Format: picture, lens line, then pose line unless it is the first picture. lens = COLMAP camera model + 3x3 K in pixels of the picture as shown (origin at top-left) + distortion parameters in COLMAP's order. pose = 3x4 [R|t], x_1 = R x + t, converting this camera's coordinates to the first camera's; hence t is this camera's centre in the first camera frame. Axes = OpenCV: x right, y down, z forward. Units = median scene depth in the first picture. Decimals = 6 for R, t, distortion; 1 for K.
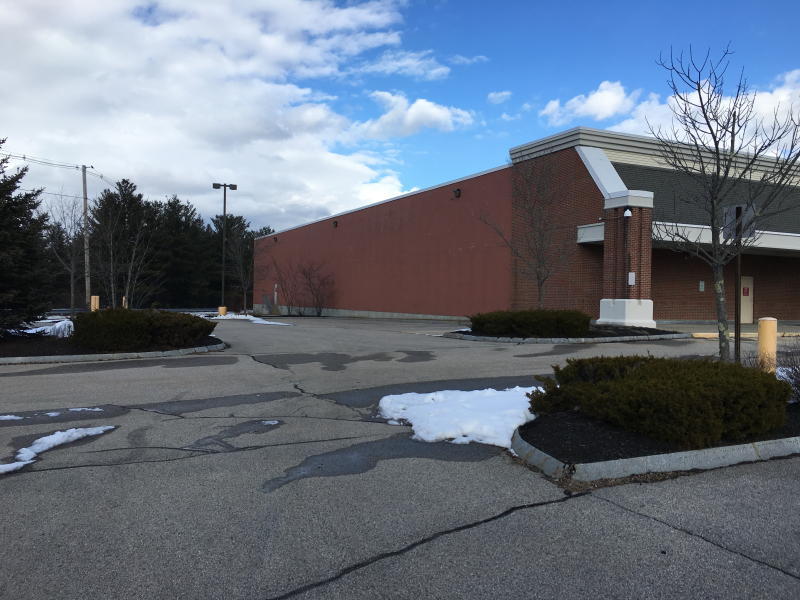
lens RADIAL K [[677.6, 0, 402.5], [0, 677.6, 288.1], [0, 0, 1]] dist [0.079257, -0.115662]
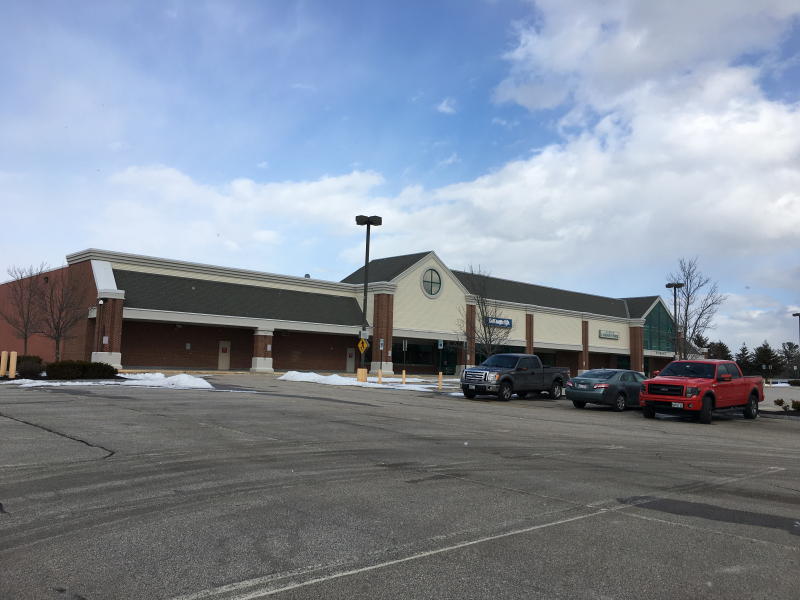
lens RADIAL K [[681.1, 0, 400.0], [0, 681.1, 300.0], [0, 0, 1]] dist [0.084833, -0.115326]
pose [[0.955269, 0.037212, 0.293388, 0.503645], [-0.013484, 0.996501, -0.082490, 0.017705], [-0.295430, 0.074844, 0.952428, -0.829457]]
